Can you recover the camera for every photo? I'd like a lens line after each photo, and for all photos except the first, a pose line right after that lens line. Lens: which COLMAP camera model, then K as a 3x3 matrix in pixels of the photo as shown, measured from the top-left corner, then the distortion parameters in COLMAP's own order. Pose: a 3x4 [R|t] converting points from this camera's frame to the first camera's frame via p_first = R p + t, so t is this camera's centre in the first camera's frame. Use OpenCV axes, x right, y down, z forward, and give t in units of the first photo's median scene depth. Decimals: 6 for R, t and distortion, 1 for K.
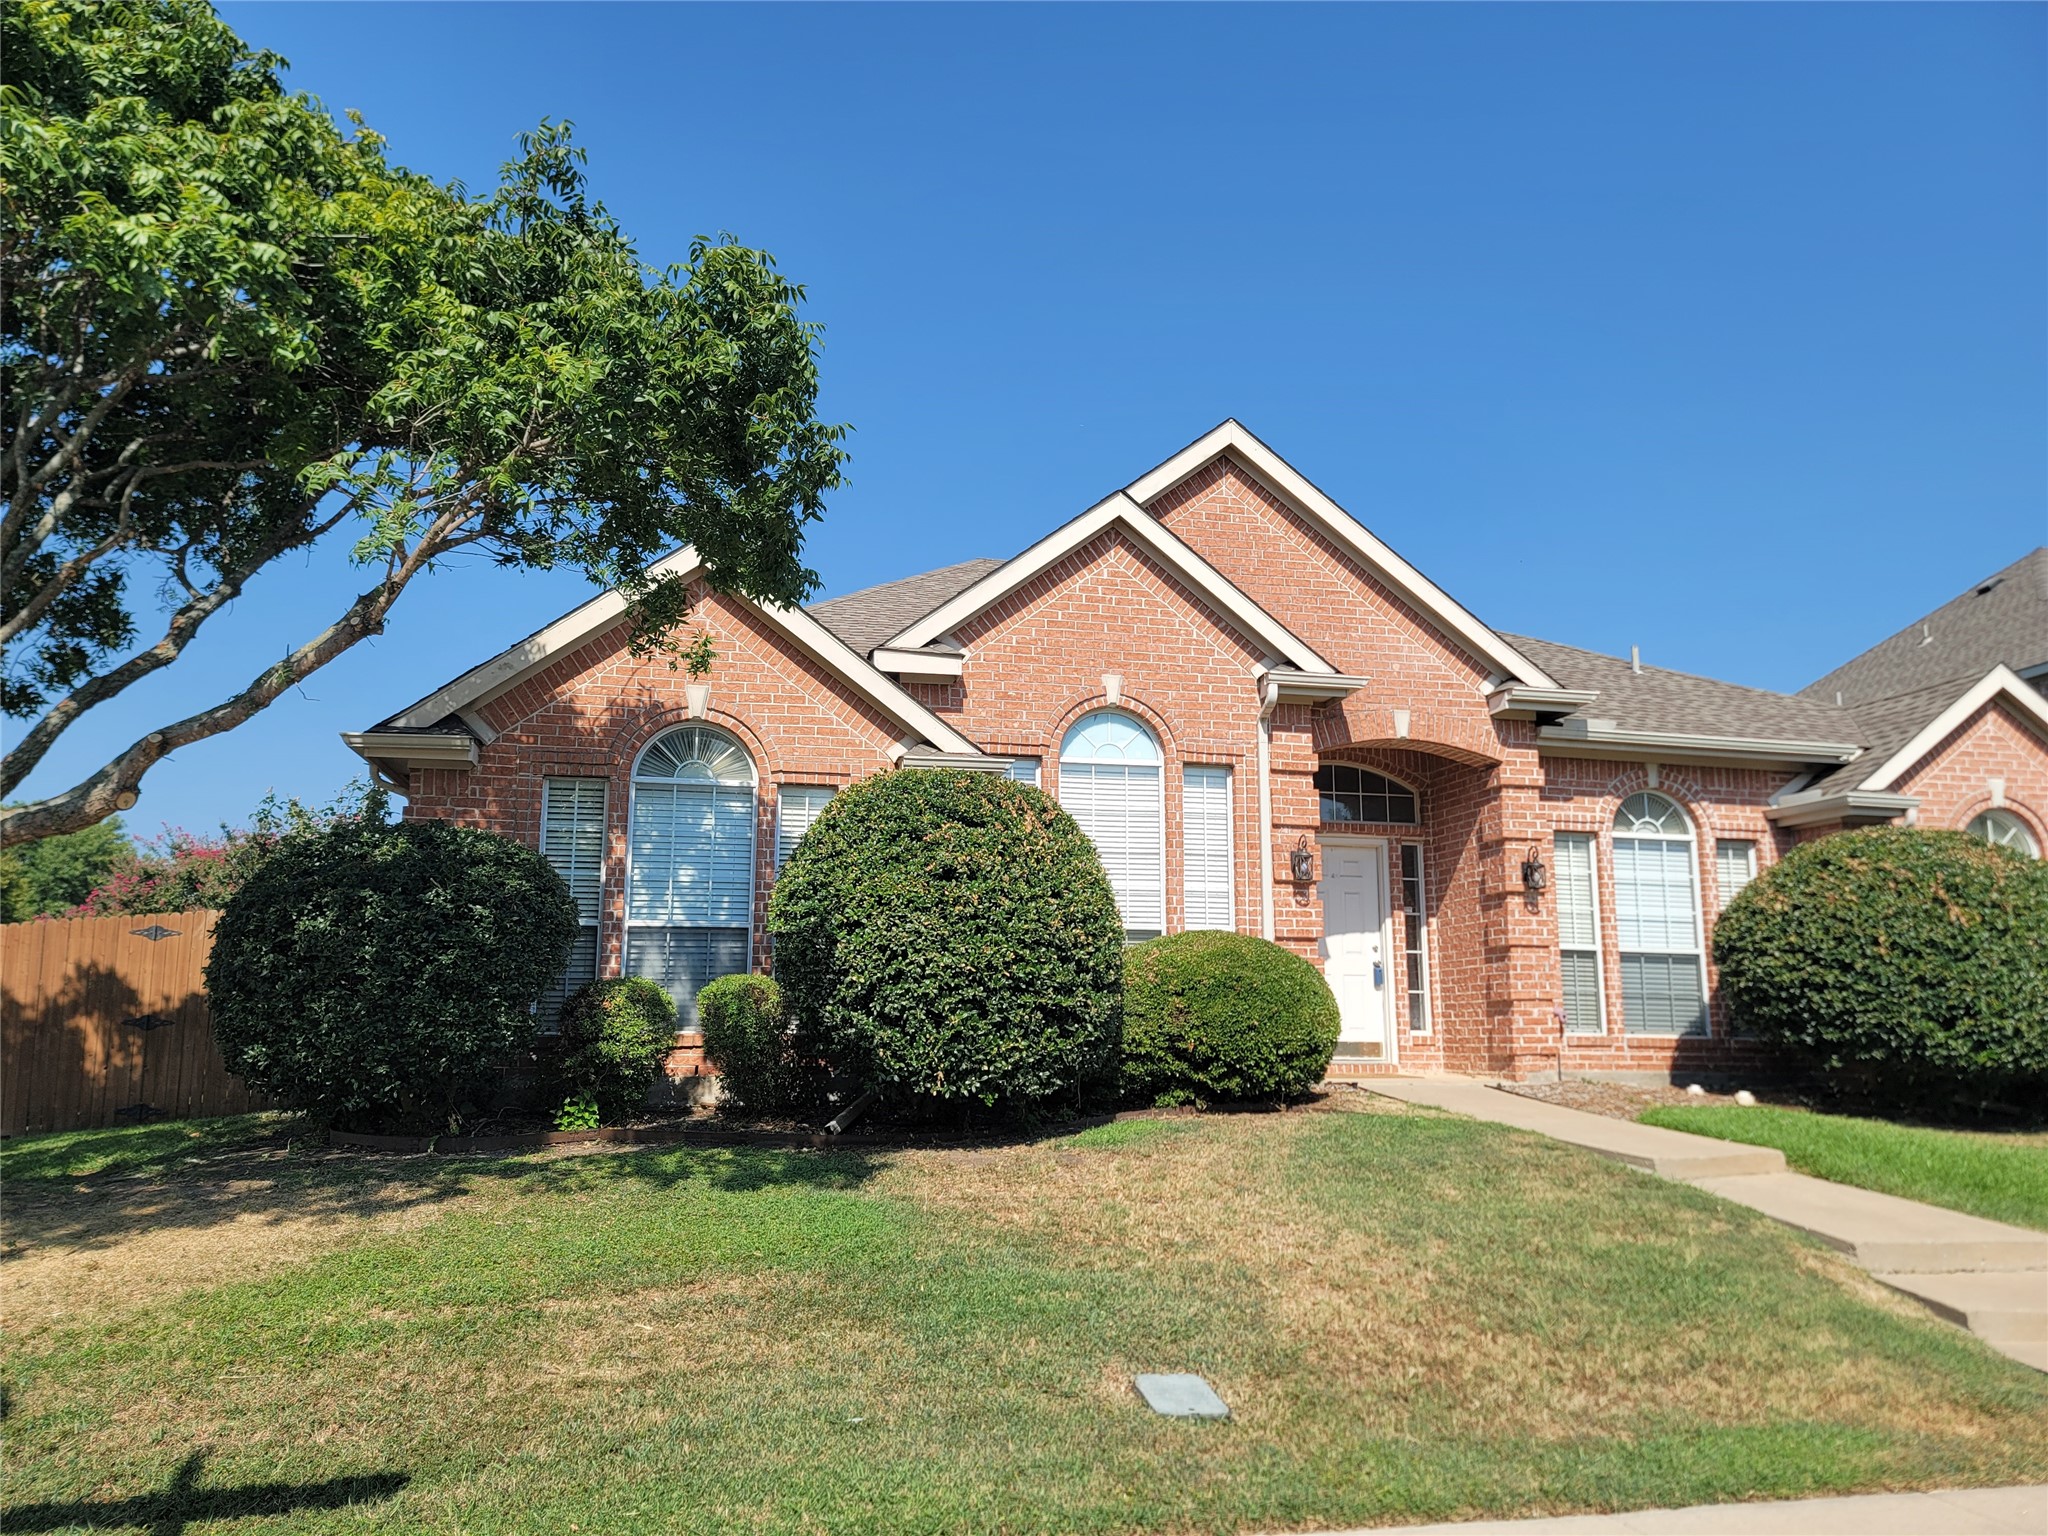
lens RADIAL K [[1494.1, 0, 1033.6], [0, 1494.1, 777.4], [0, 0, 1]] dist [0.066277, -0.026221]
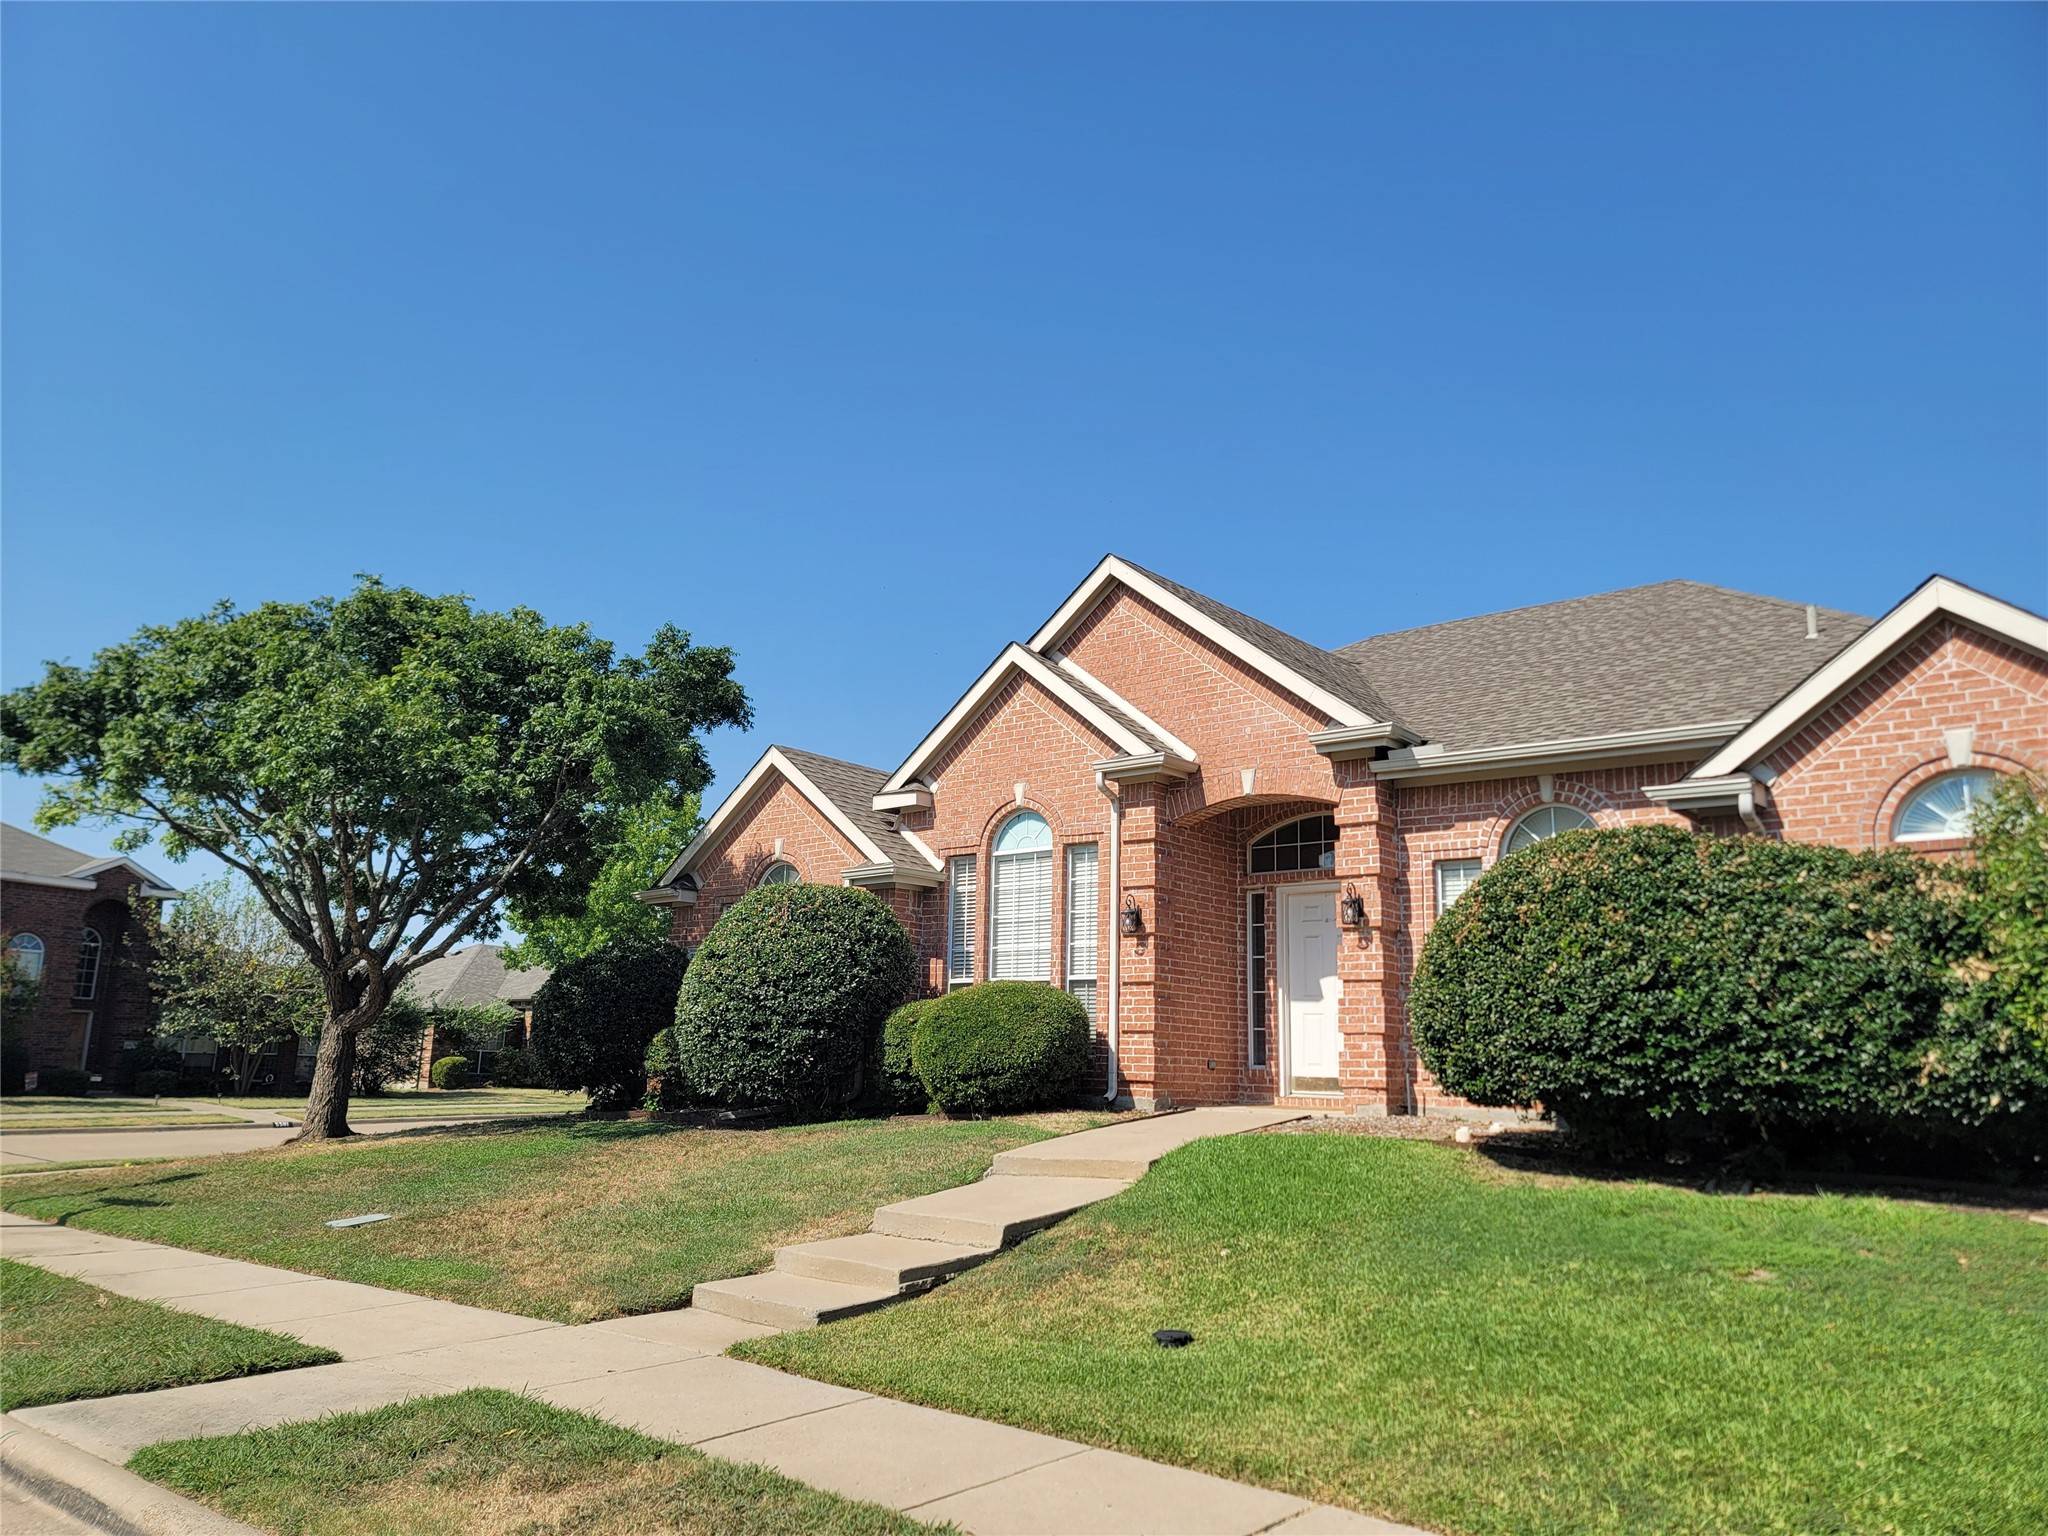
lens RADIAL K [[1494.1, 0, 1015.4], [0, 1494.1, 767.5], [0, 0, 1]] dist [0.066277, -0.026221]
pose [[0.599295, -0.150722, -0.786211, 1.053978], [0.112710, 0.988219, -0.103534, 0.050231], [0.792554, -0.026566, 0.609223, 0.207085]]
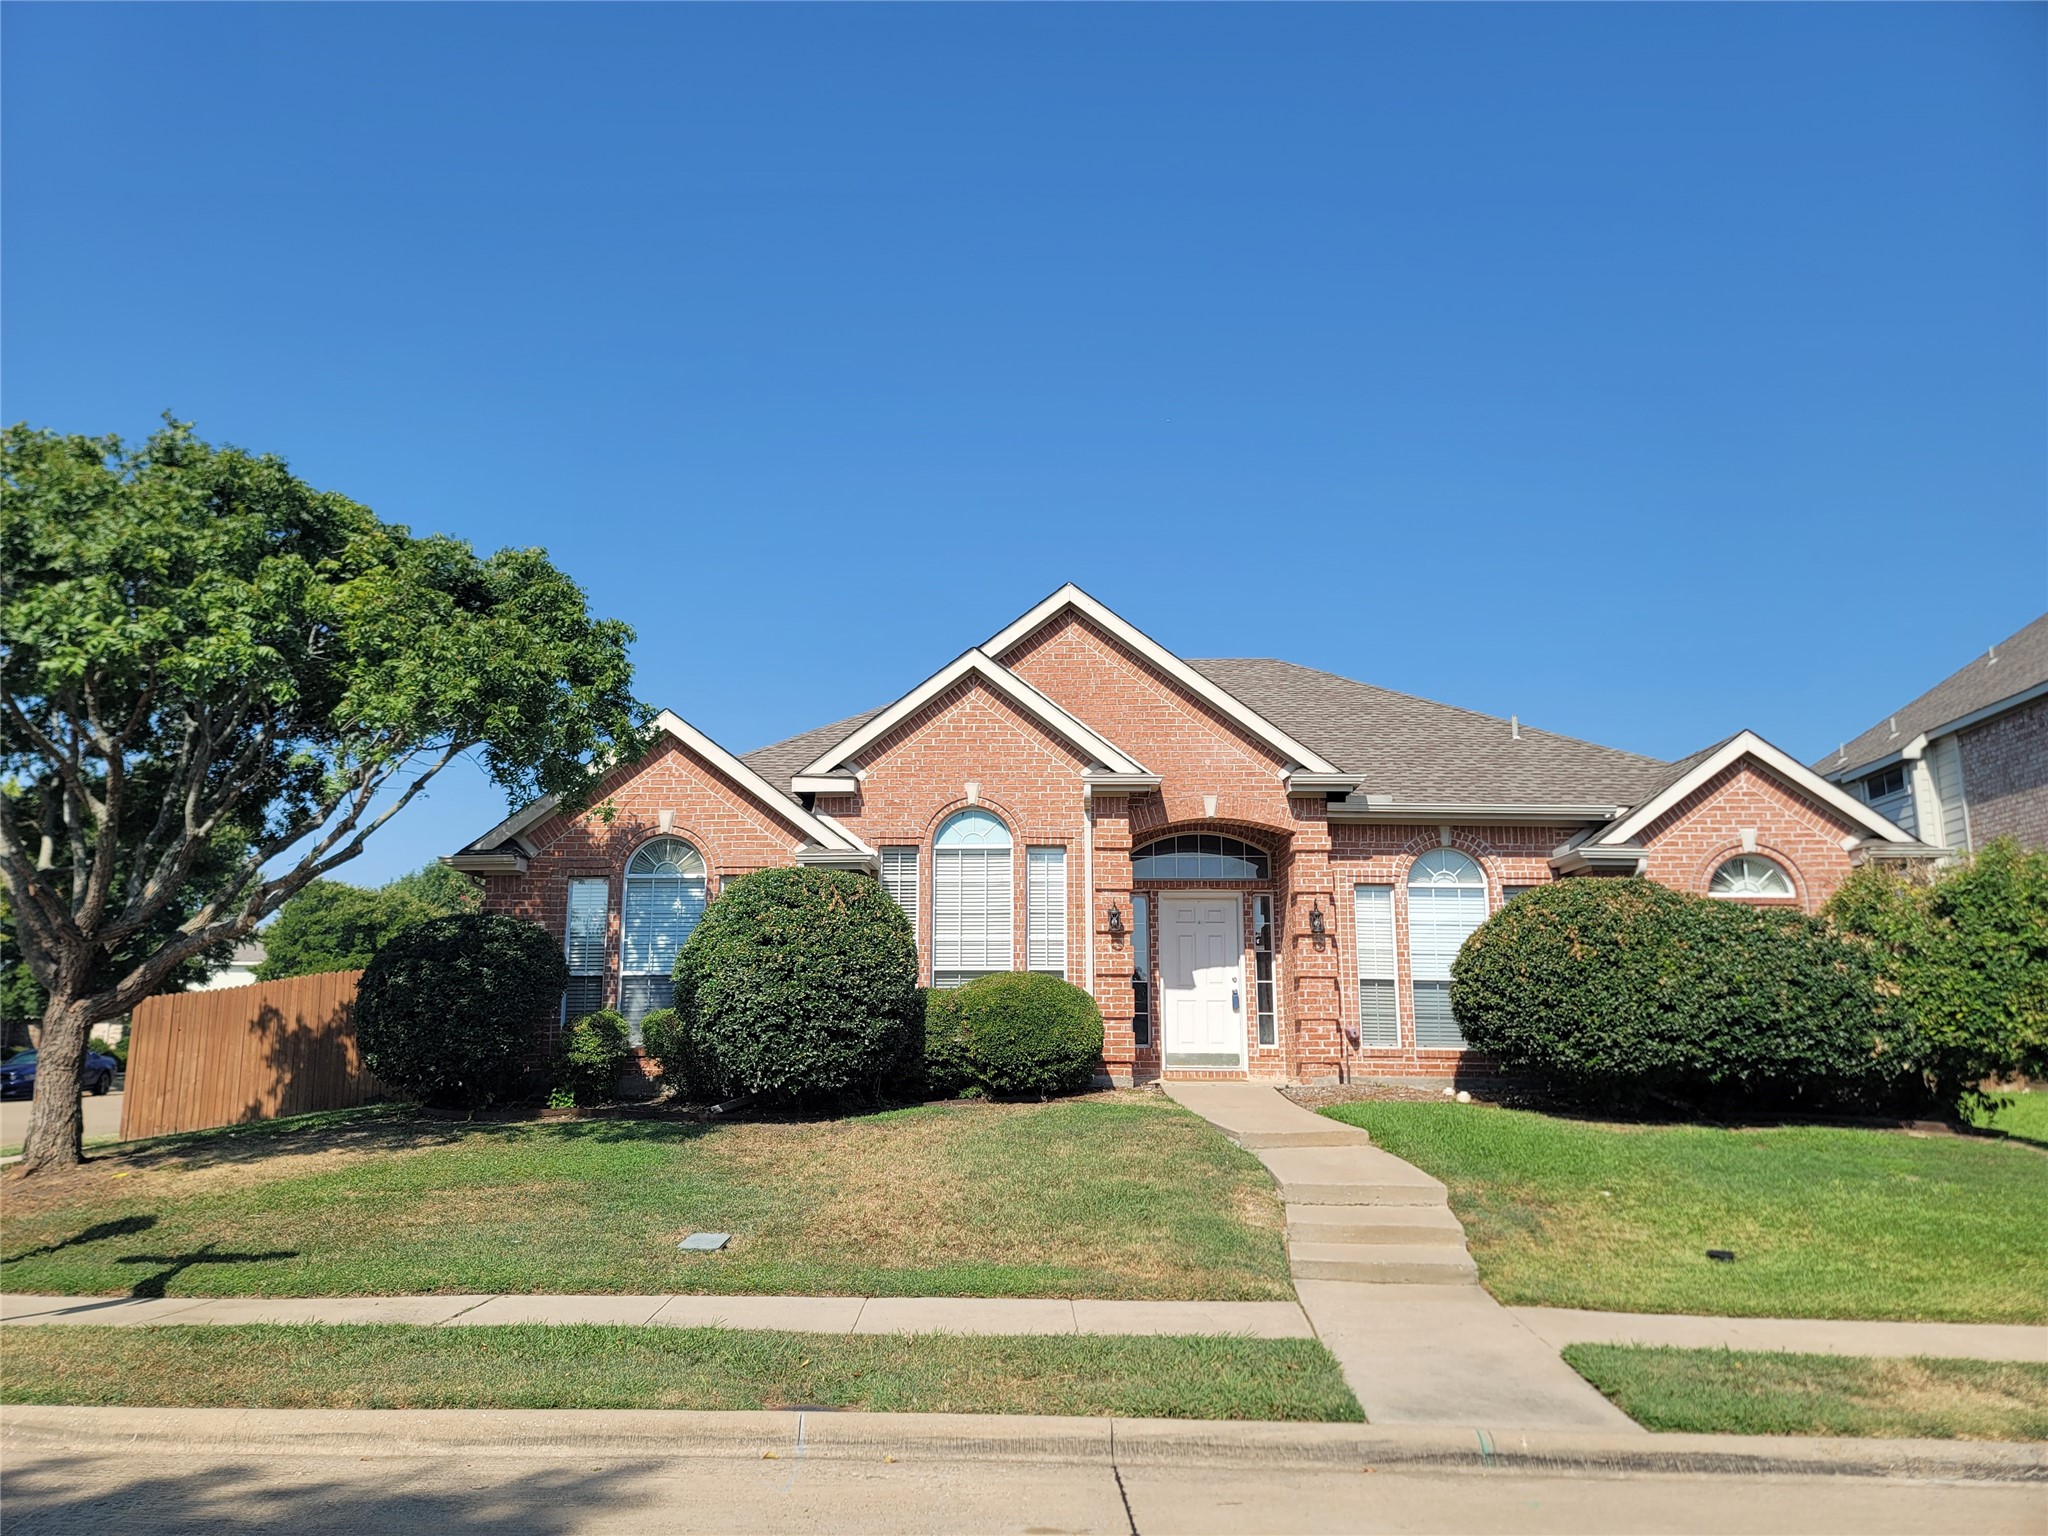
lens RADIAL K [[1494.1, 0, 1011.8], [0, 1494.1, 769.7], [0, 0, 1]] dist [0.066277, -0.026221]
pose [[0.967707, -0.047228, -0.247614, 0.419584], [0.042983, 0.998822, -0.022523, -0.047722], [0.248386, 0.011152, 0.968597, -0.306917]]
